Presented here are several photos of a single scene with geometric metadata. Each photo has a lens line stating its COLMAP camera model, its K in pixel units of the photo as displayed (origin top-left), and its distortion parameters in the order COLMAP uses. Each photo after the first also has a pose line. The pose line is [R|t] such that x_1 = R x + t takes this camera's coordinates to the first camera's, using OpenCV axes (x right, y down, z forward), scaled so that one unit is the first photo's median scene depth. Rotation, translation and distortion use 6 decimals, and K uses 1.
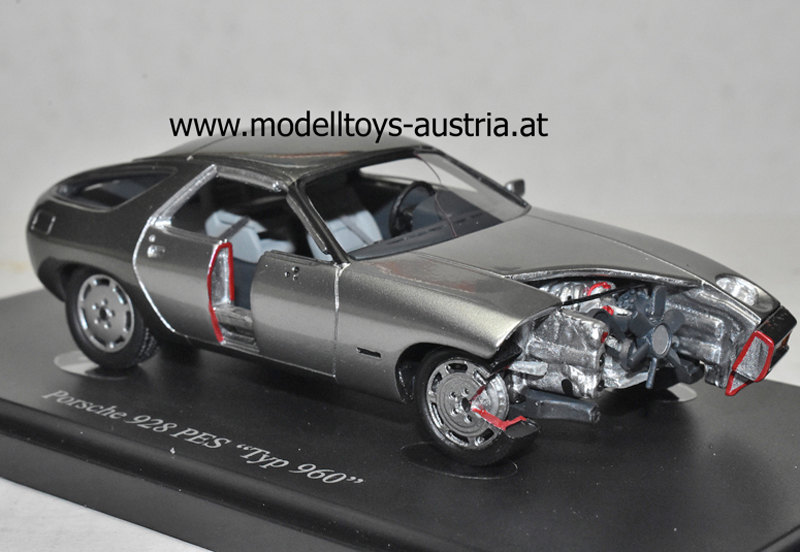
lens RADIAL K [[1744.0, 0, 398.2], [0, 1744.0, 279.3], [0, 0, 1]] dist [0.130788, 0.000000]
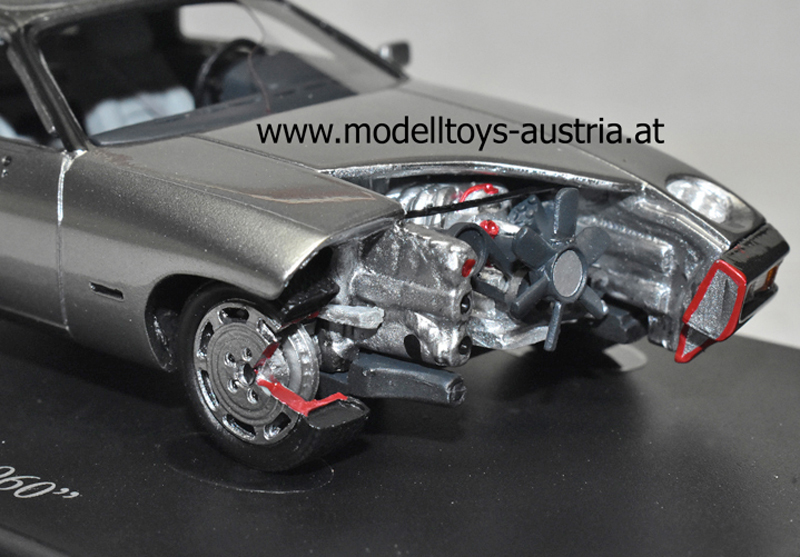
lens RADIAL K [[1909.6, 0, 404.3], [0, 1909.6, 282.0], [0, 0, 1]] dist [0.093948, 0.000000]
pose [[0.999645, 0.007853, -0.025471, 0.107746], [-0.007205, 0.999651, 0.025408, 0.020369], [0.025661, -0.025215, 0.999353, 0.307818]]
